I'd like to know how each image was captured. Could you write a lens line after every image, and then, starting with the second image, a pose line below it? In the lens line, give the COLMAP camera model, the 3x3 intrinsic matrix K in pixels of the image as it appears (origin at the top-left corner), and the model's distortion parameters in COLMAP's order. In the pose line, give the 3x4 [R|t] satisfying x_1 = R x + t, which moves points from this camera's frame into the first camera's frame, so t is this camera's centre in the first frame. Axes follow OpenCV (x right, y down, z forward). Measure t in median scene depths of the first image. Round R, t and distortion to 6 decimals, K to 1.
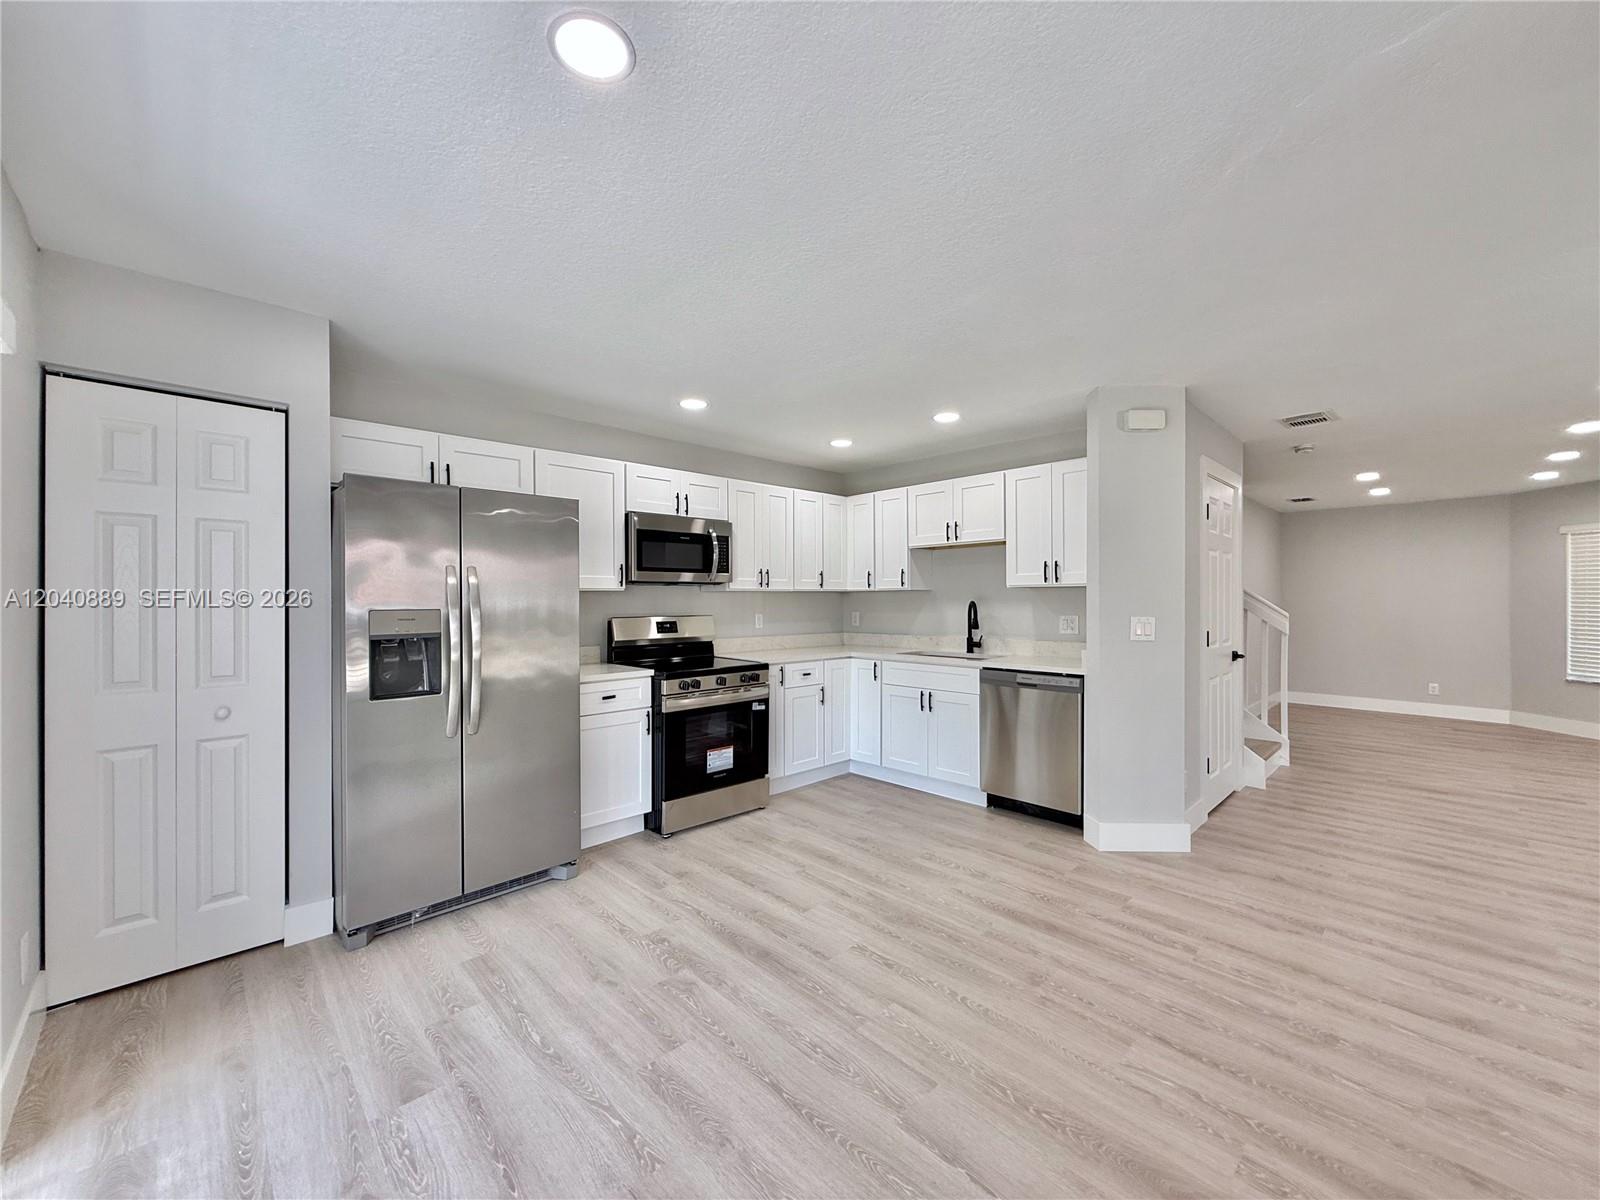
lens RADIAL K [[628.1, 0, 807.2], [0, 628.1, 601.4], [0, 0, 1]] dist [-0.006438, 0.000045]
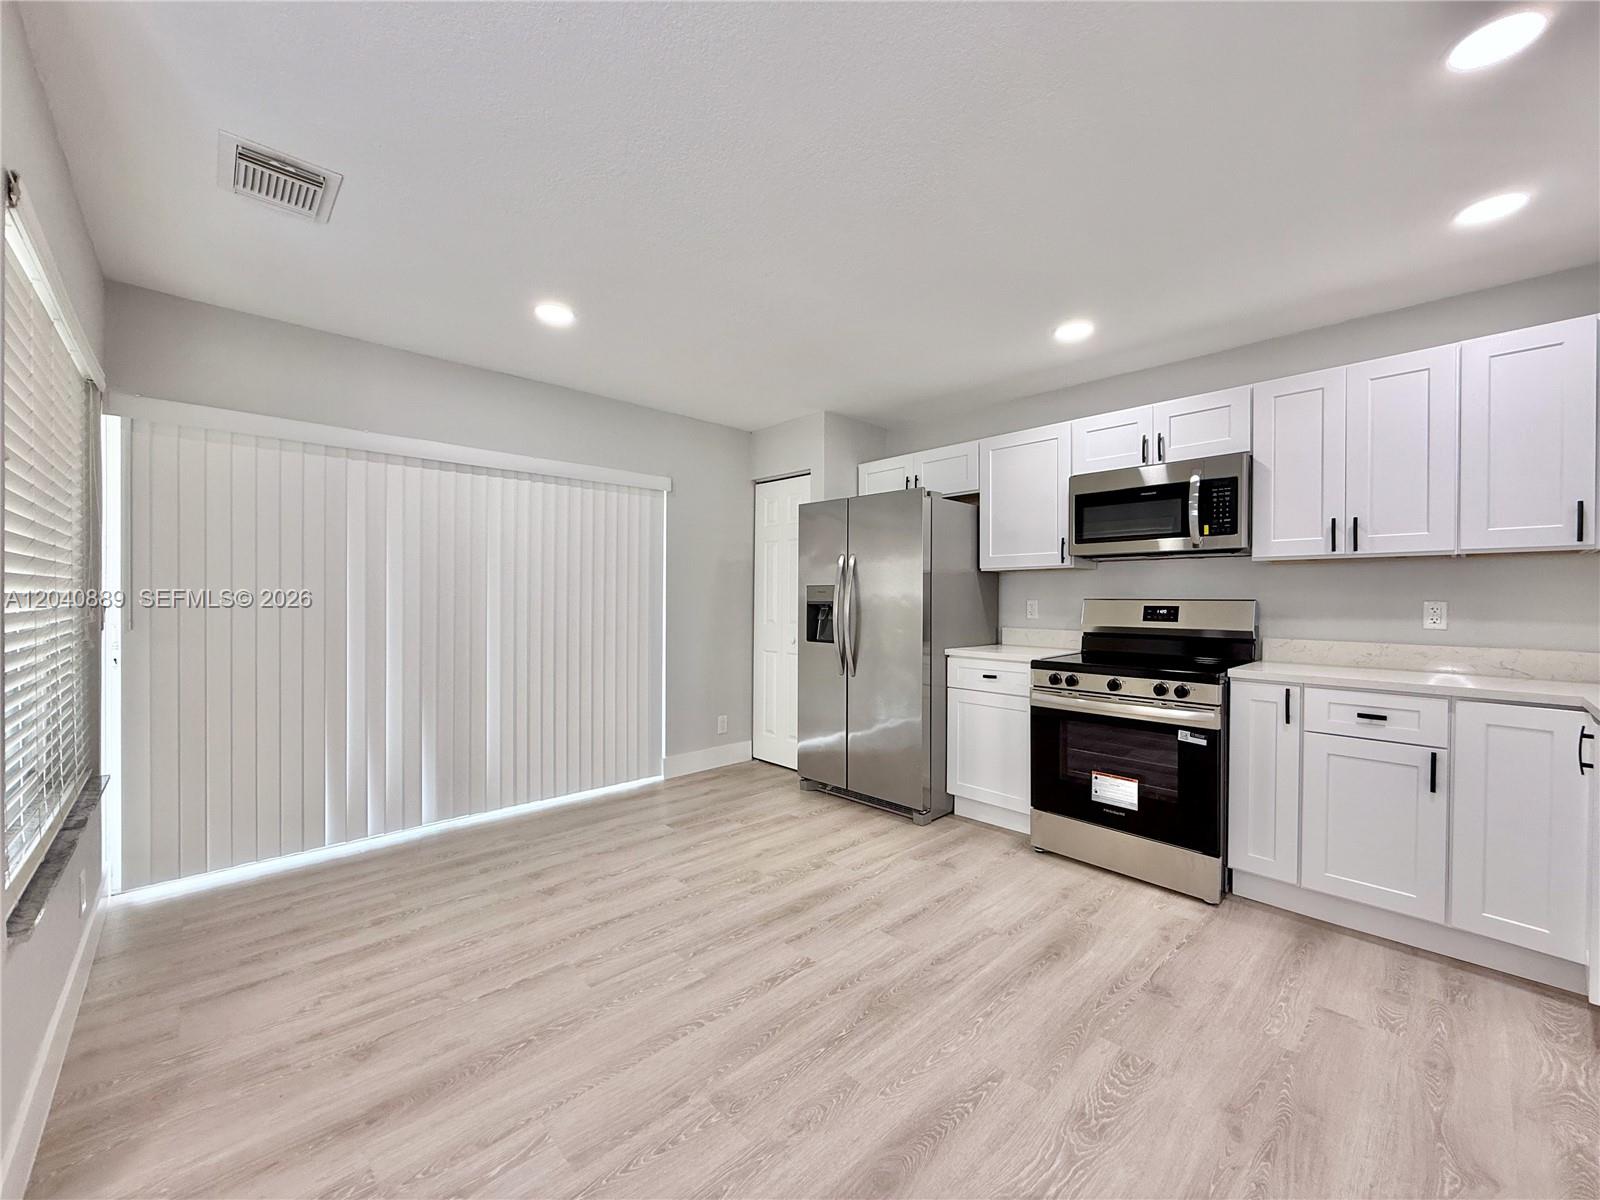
lens RADIAL K [[650.9, 0, 792.6], [0, 650.9, 597.6], [0, 0, 1]] dist [0.001378, 0.000083]
pose [[-0.028334, 0.001101, -0.999598, 0.718155], [-0.006595, 0.999977, 0.001288, 0.030077], [0.999577, 0.006629, -0.028326, 0.724584]]
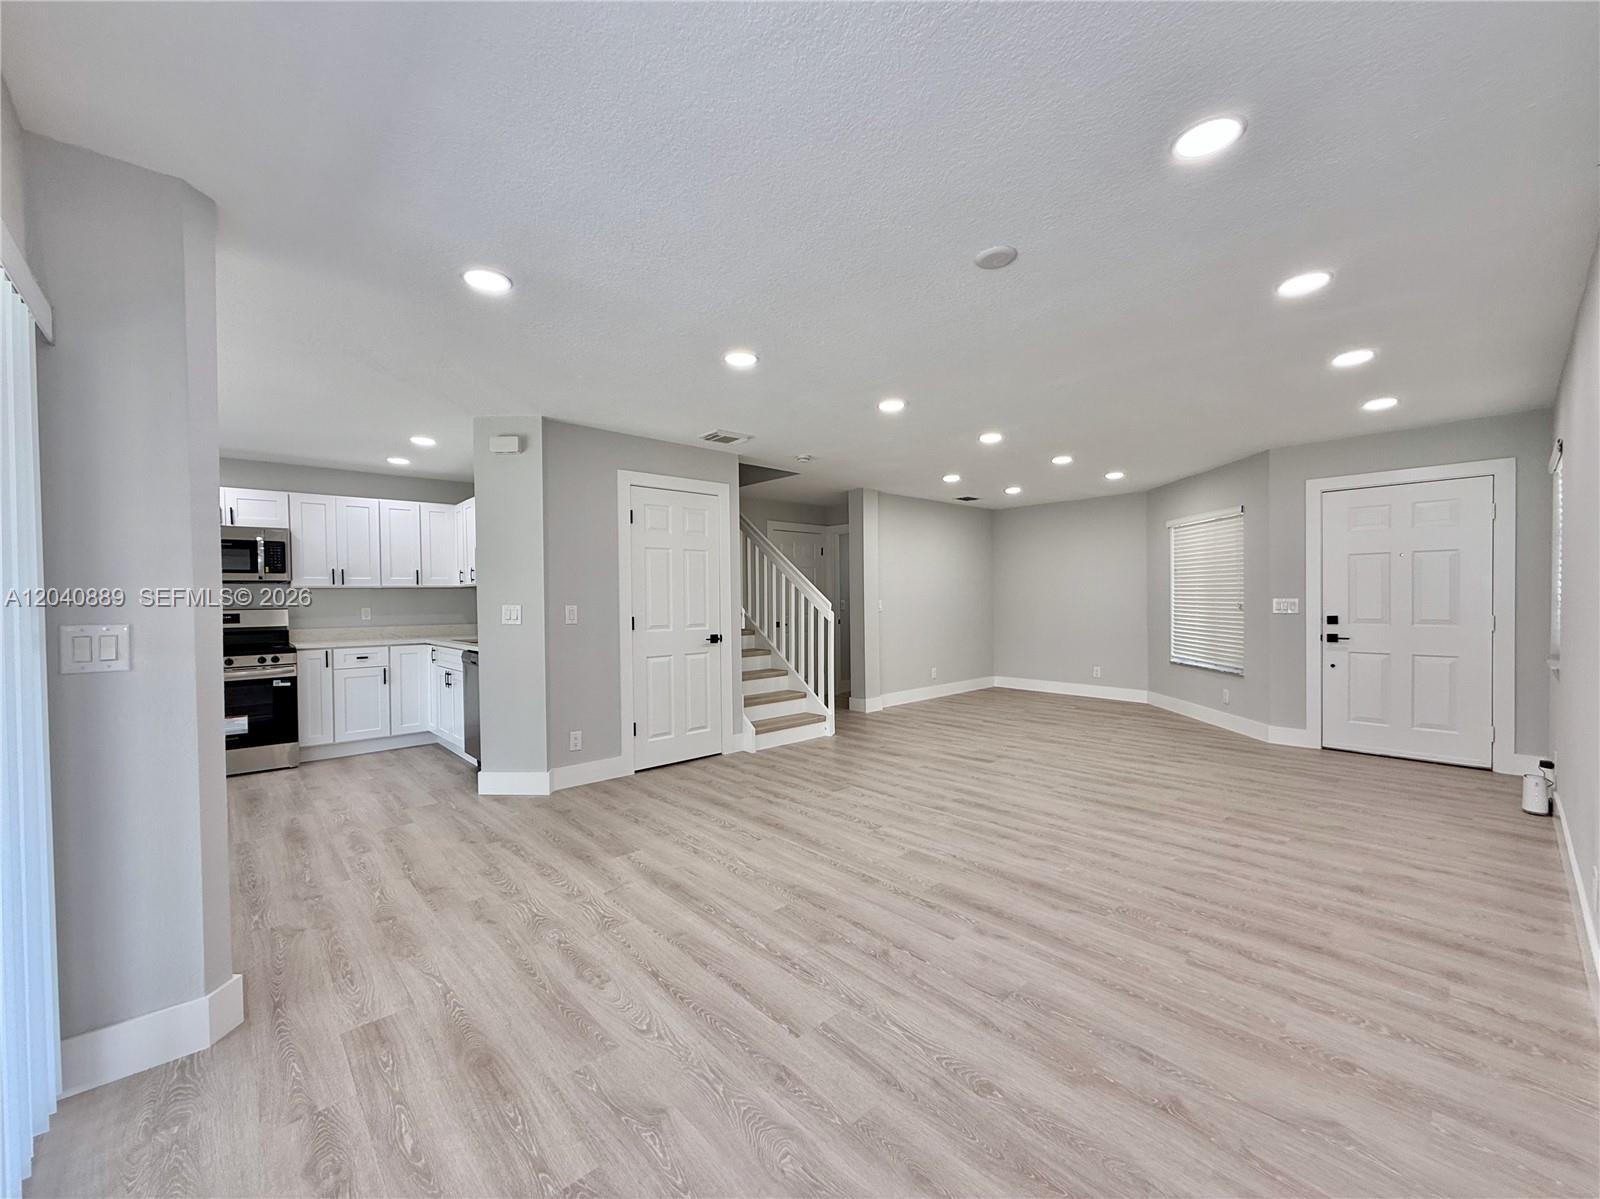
lens RADIAL K [[637.2, 0, 791.2], [0, 637.2, 600.8], [0, 0, 1]] dist [0.002598, -0.000099]
pose [[0.999704, -0.010840, -0.021781, 1.103694], [0.010861, 0.999941, 0.000876, 0.022557], [0.021771, -0.001112, 0.999762, -0.238428]]
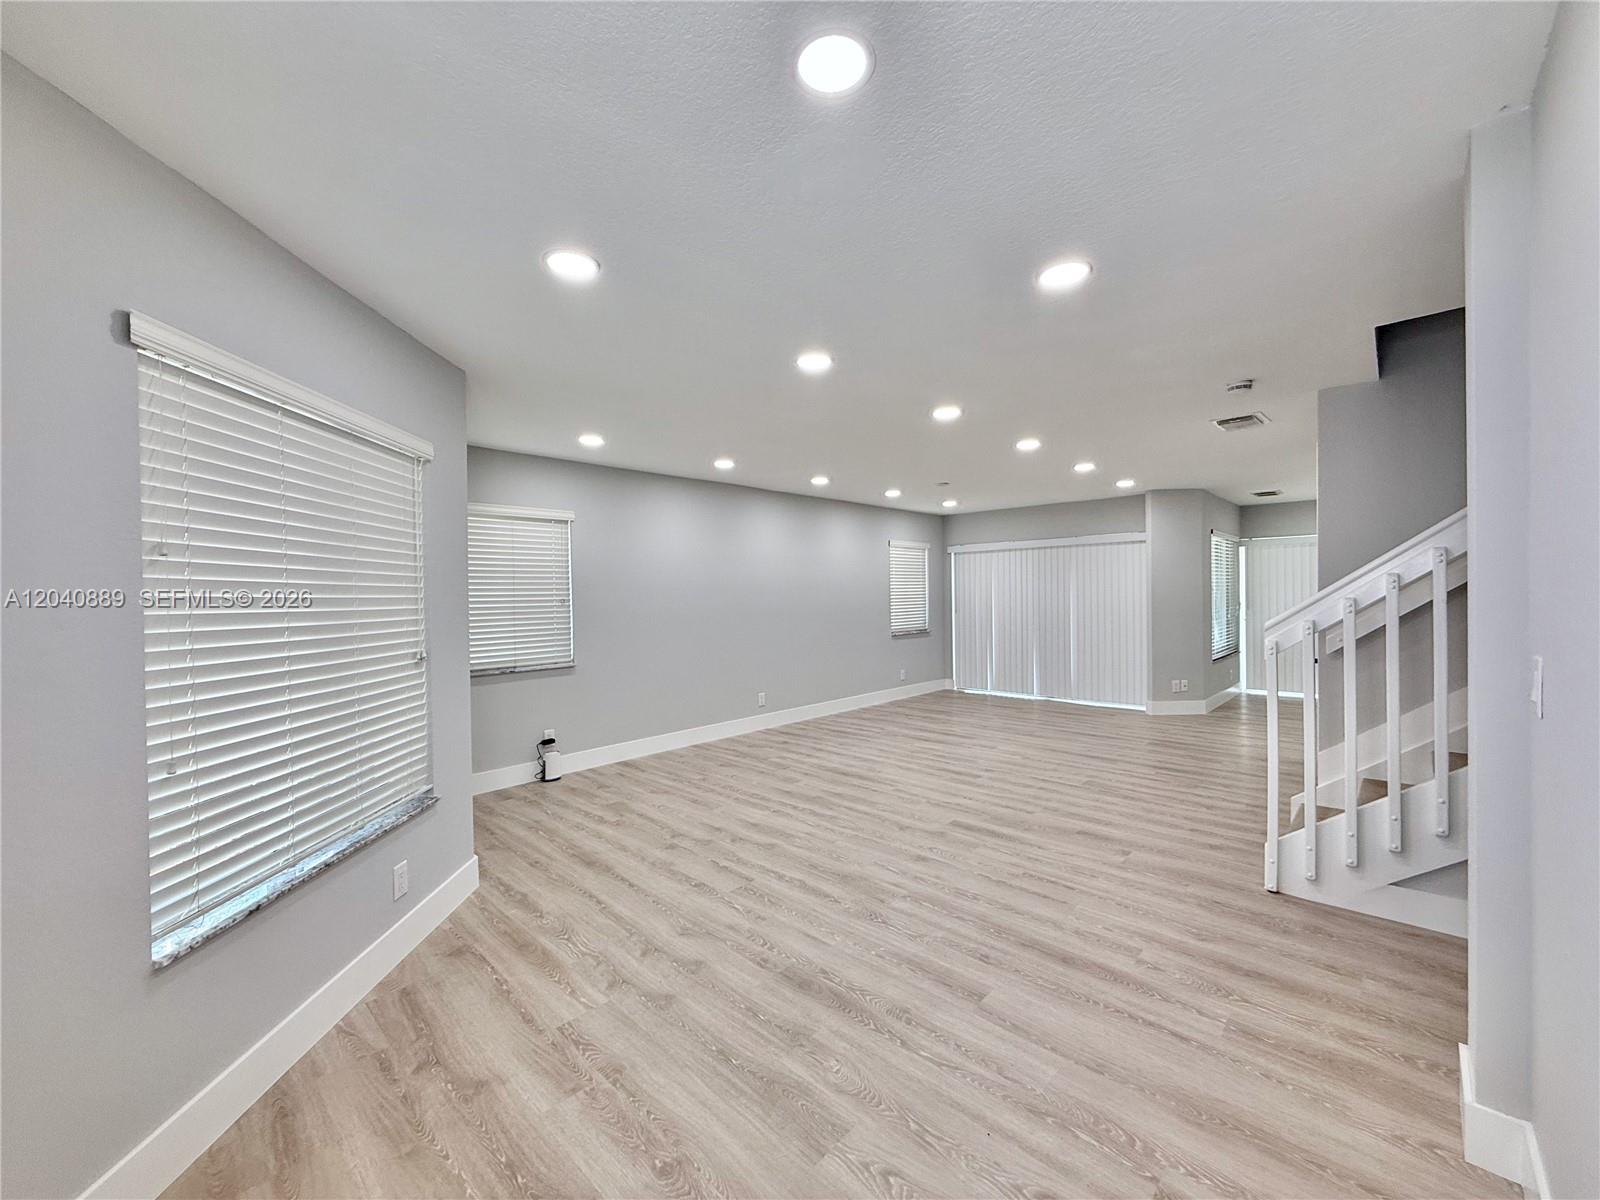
lens RADIAL K [[637.2, 0, 791.2], [0, 637.2, 601.3], [0, 0, 1]] dist [0.002598, -0.000099]
pose [[-0.998573, 0.012115, -0.052004, 1.864145], [0.011535, 0.999868, 0.011428, -0.014960], [0.052136, 0.010812, -0.998581, 2.333398]]
